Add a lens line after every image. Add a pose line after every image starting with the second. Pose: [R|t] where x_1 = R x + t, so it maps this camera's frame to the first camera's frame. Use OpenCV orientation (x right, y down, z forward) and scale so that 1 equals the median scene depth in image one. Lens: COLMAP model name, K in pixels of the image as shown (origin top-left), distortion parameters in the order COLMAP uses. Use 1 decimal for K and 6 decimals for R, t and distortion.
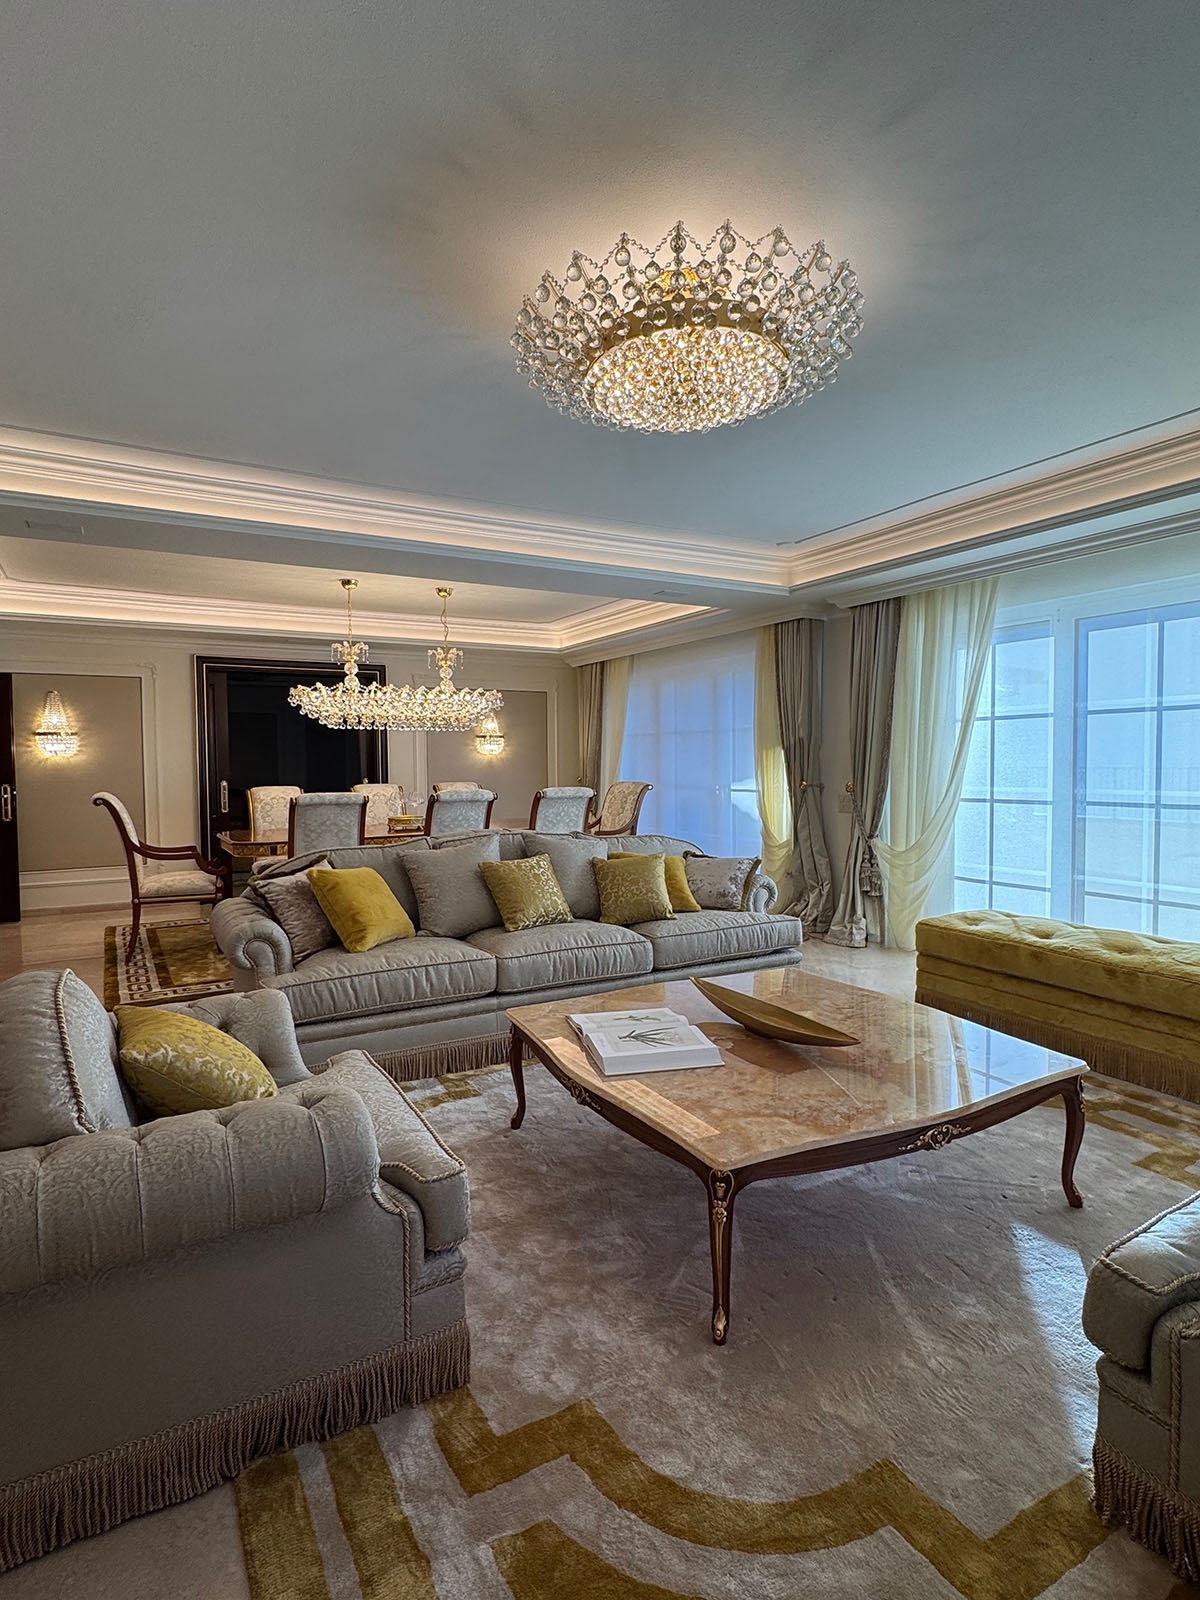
lens RADIAL K [[843.6, 0, 592.0], [0, 843.6, 791.4], [0, 0, 1]] dist [0.026453, -0.000814]
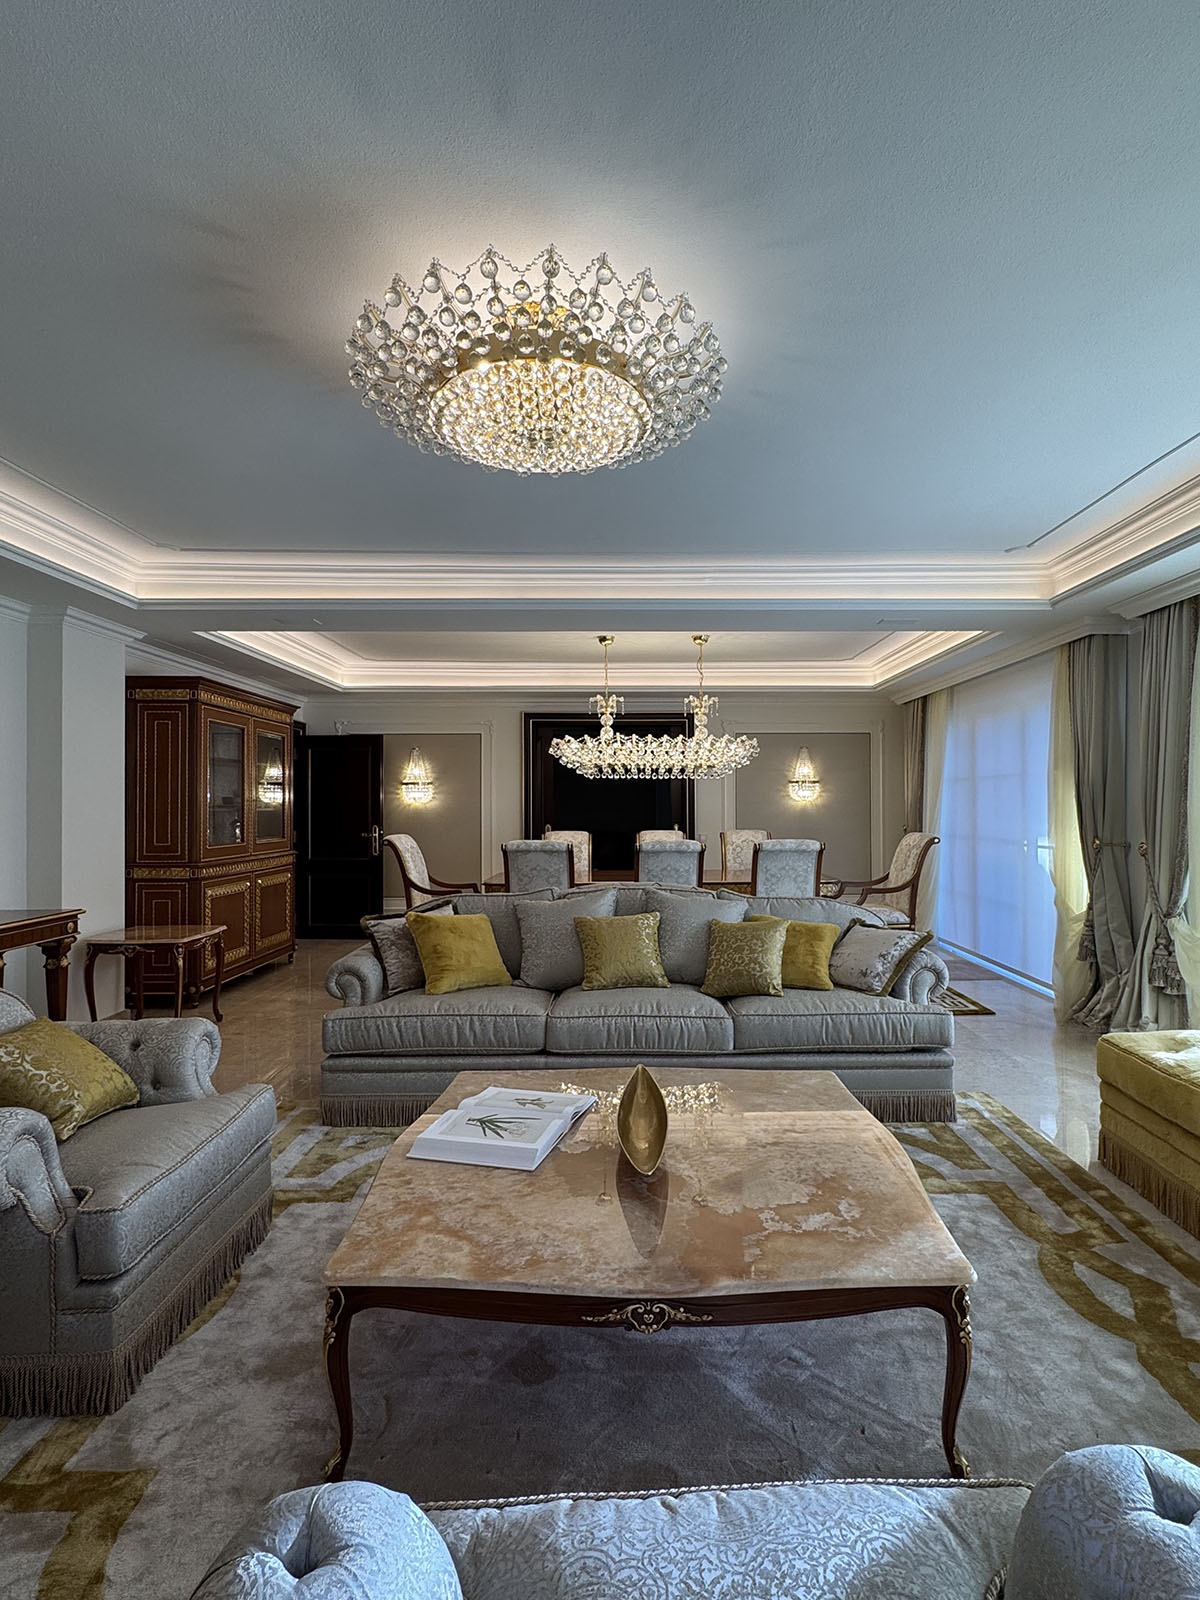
lens RADIAL K [[843.6, 0, 599.0], [0, 843.6, 812.5], [0, 0, 1]] dist [0.026453, -0.000814]
pose [[0.887051, 0.010016, -0.461563, 0.245210], [-0.021451, 0.999579, -0.019534, -0.013777], [0.461173, 0.027229, 0.886892, 0.092814]]
